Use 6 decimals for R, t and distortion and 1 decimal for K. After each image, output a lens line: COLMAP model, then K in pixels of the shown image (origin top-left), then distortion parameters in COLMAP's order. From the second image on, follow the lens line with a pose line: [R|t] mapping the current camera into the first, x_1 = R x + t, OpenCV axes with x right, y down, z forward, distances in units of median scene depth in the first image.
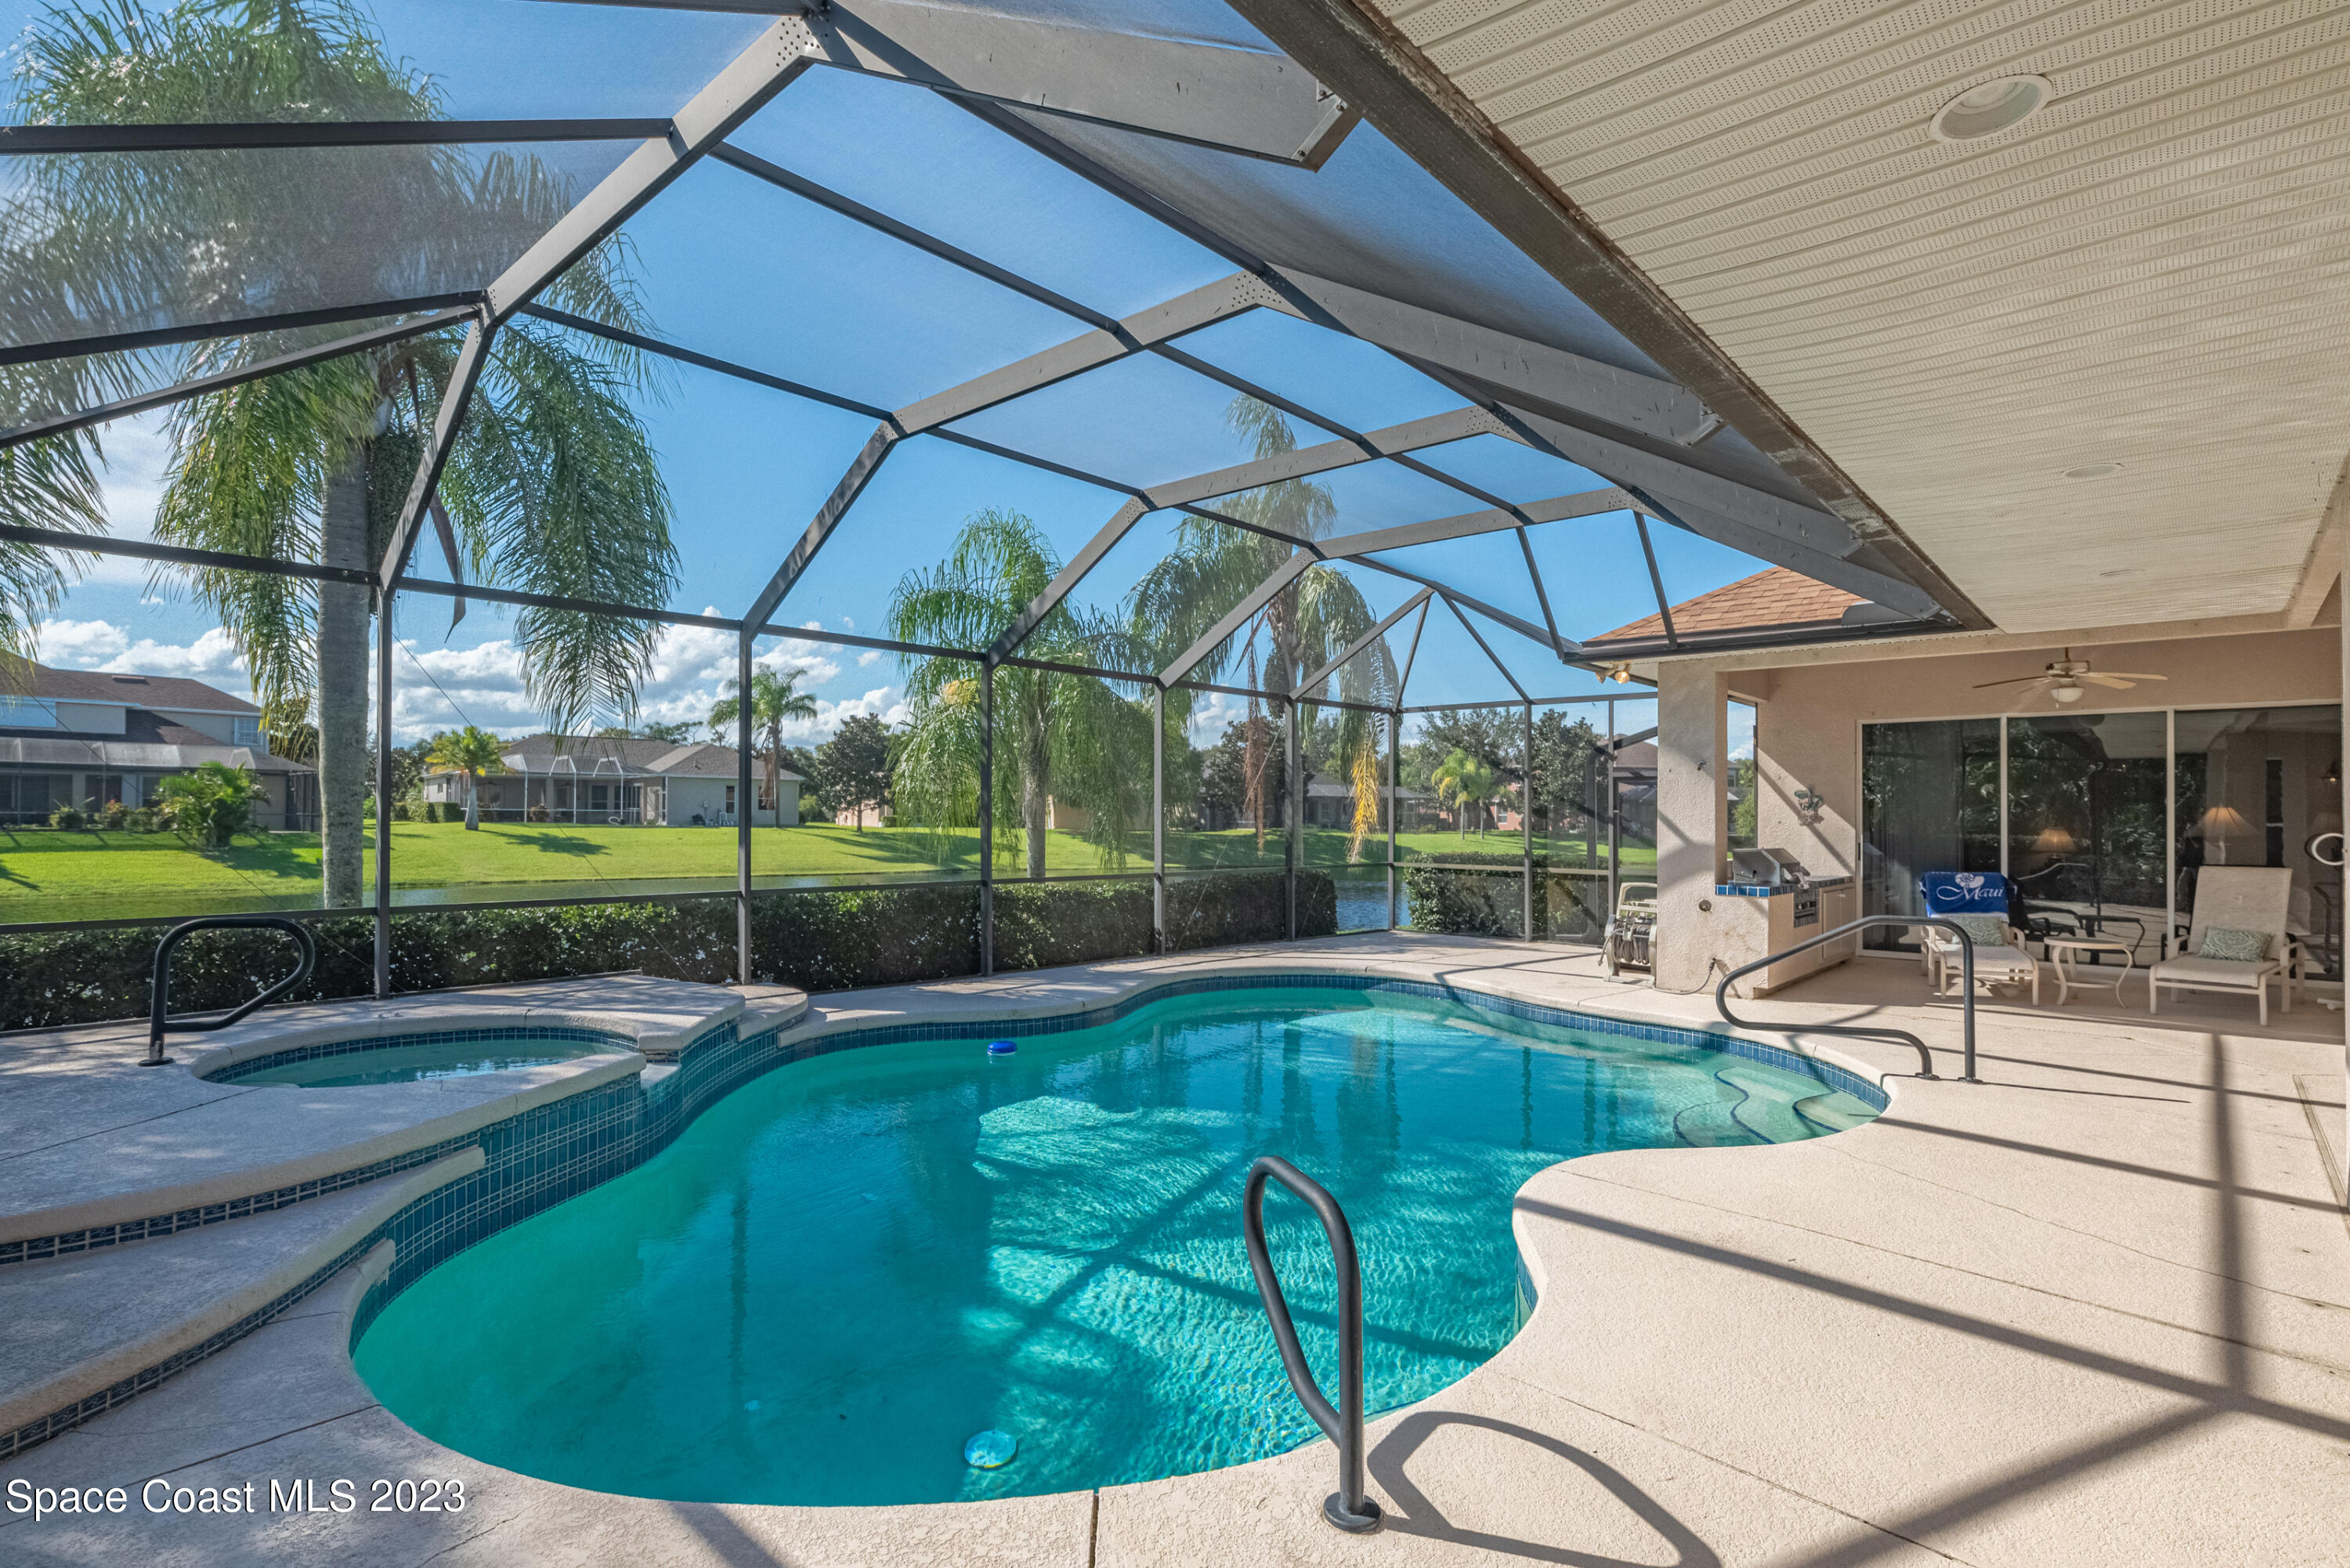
lens RADIAL K [[1157.1, 0, 1185.3], [0, 1157.1, 791.4], [0, 0, 1]] dist [0.000659, -0.000048]
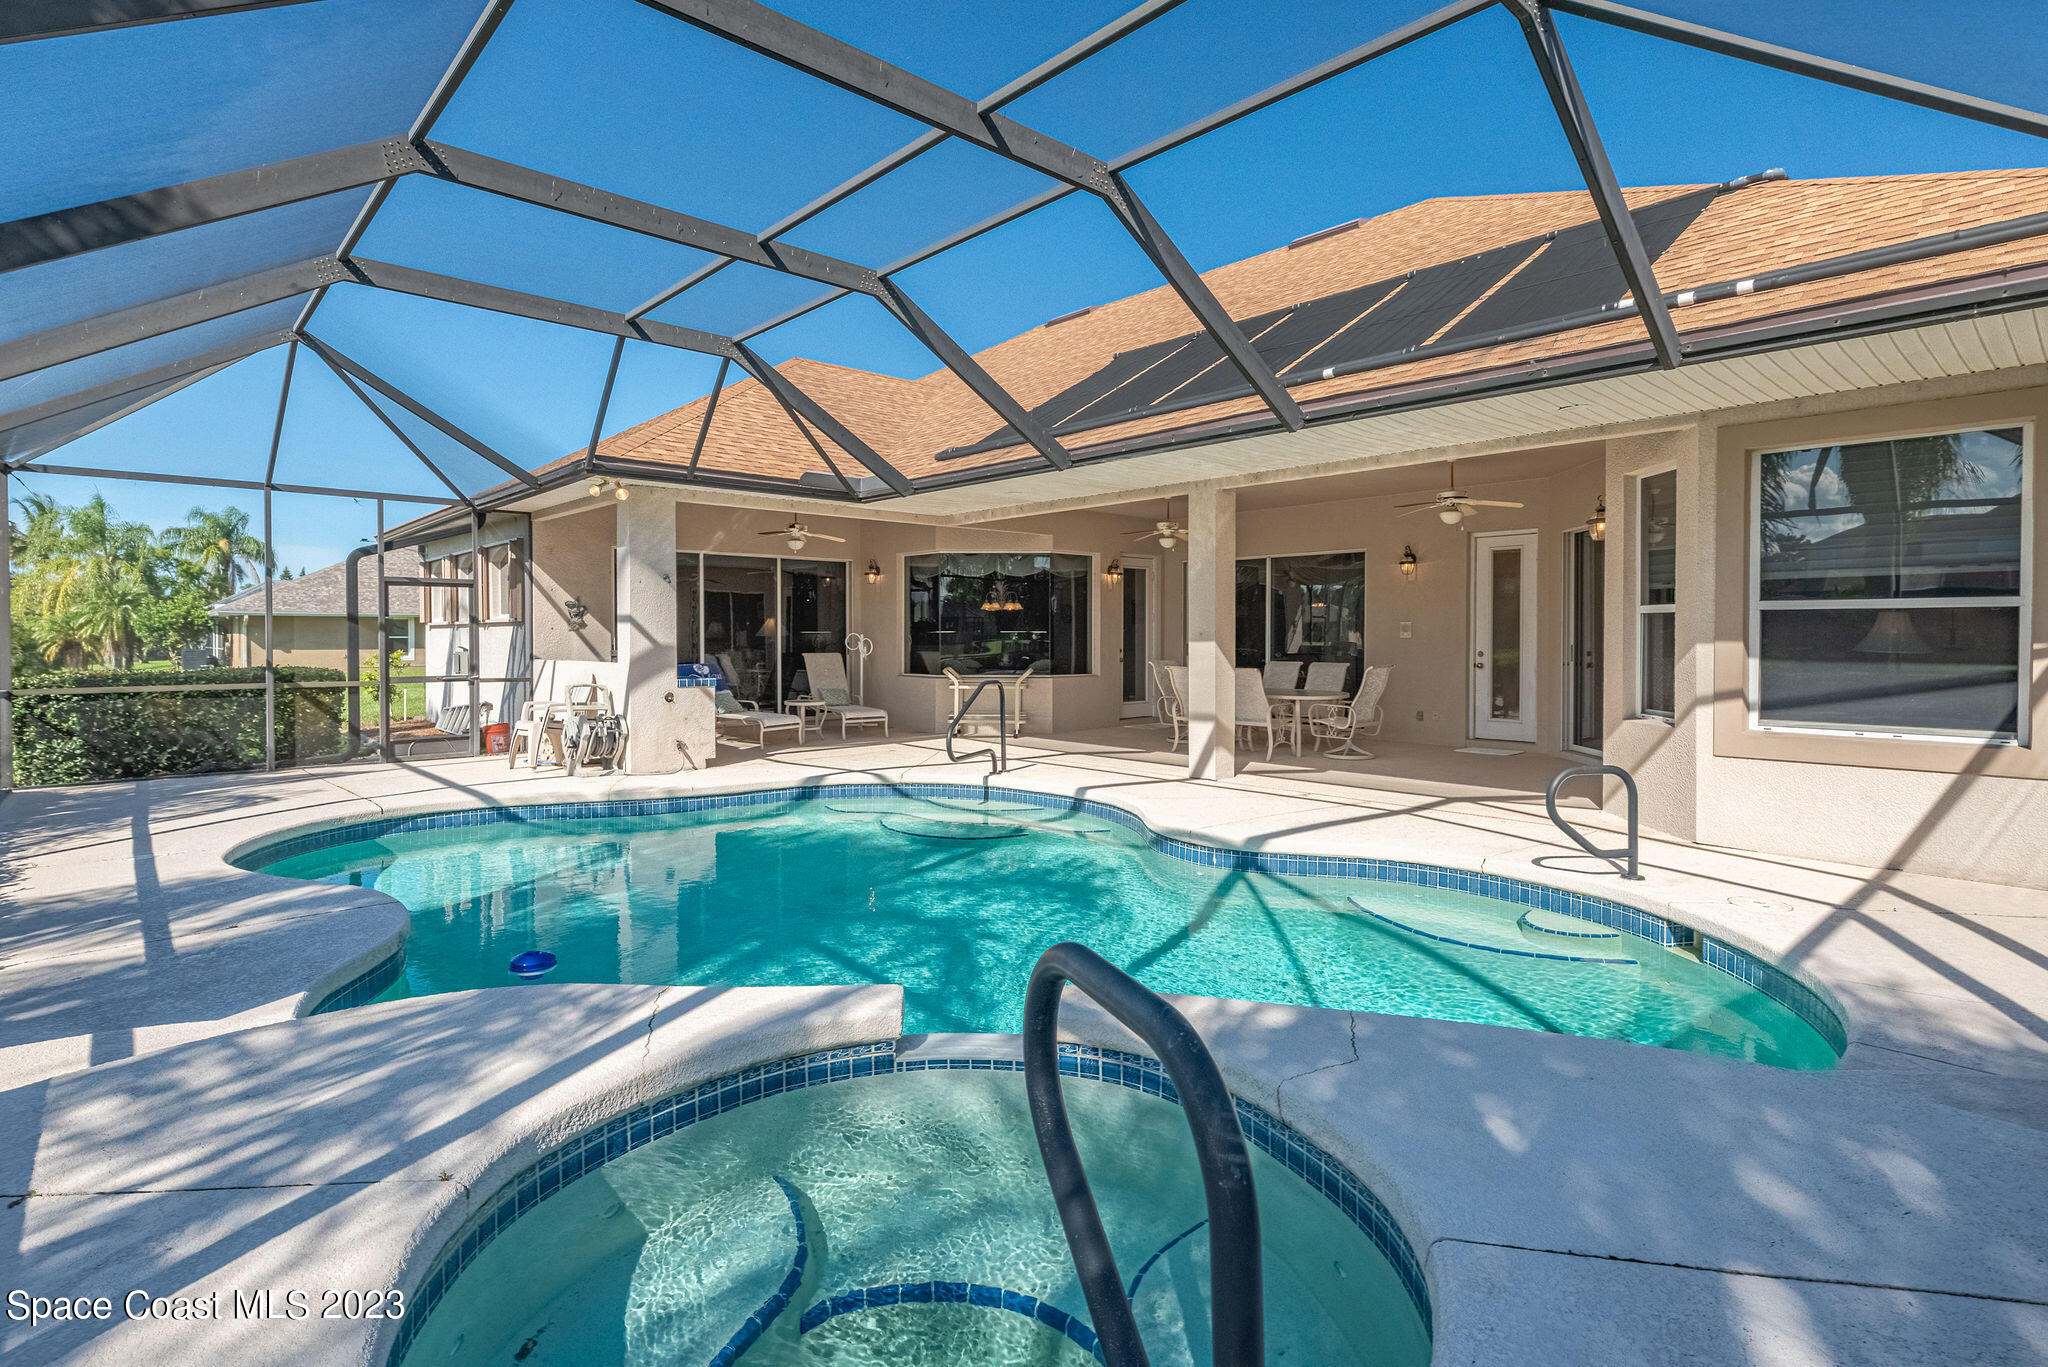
lens RADIAL K [[1008.5, 0, 1051.4], [0, 1008.5, 639.9], [0, 0, 1]] dist [0.000659, -0.000048]
pose [[0.093244, -0.013169, 0.995556, -0.443230], [-0.018155, 0.999724, 0.014924, 0.014359], [-0.995478, -0.019466, 0.092979, 0.421671]]
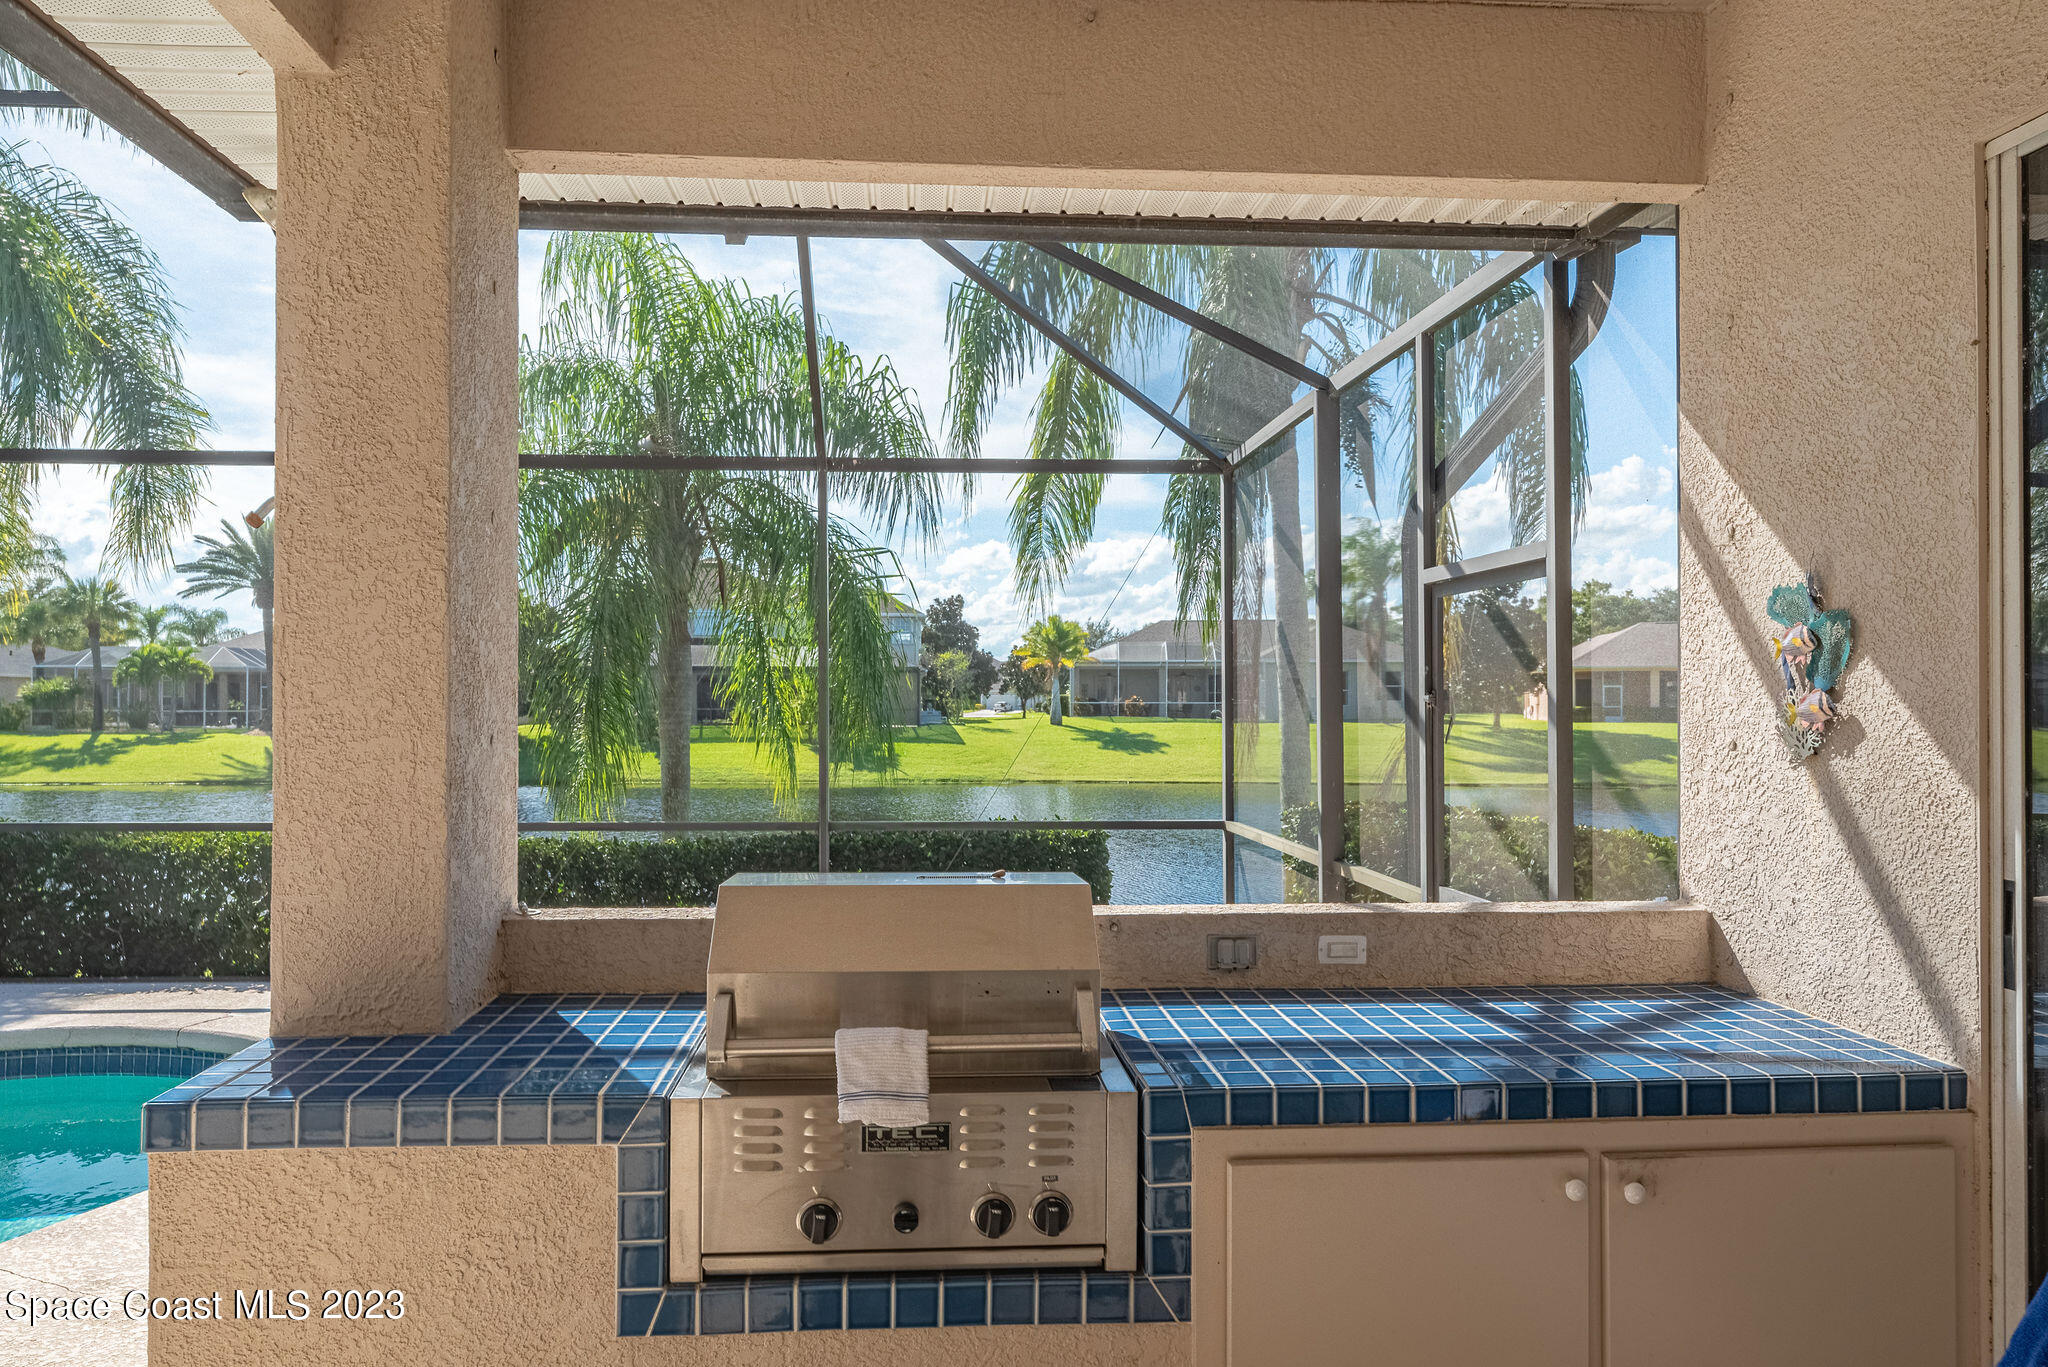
lens RADIAL K [[1377.9, 0, 1026.6], [0, 1377.9, 694.9], [0, 0, 1]] dist [0.008516, 0.000058]
pose [[0.737889, -0.011604, -0.674823, 0.599548], [0.020244, 0.999783, 0.004945, 0.013521], [0.674619, -0.017310, 0.737963, 0.742517]]
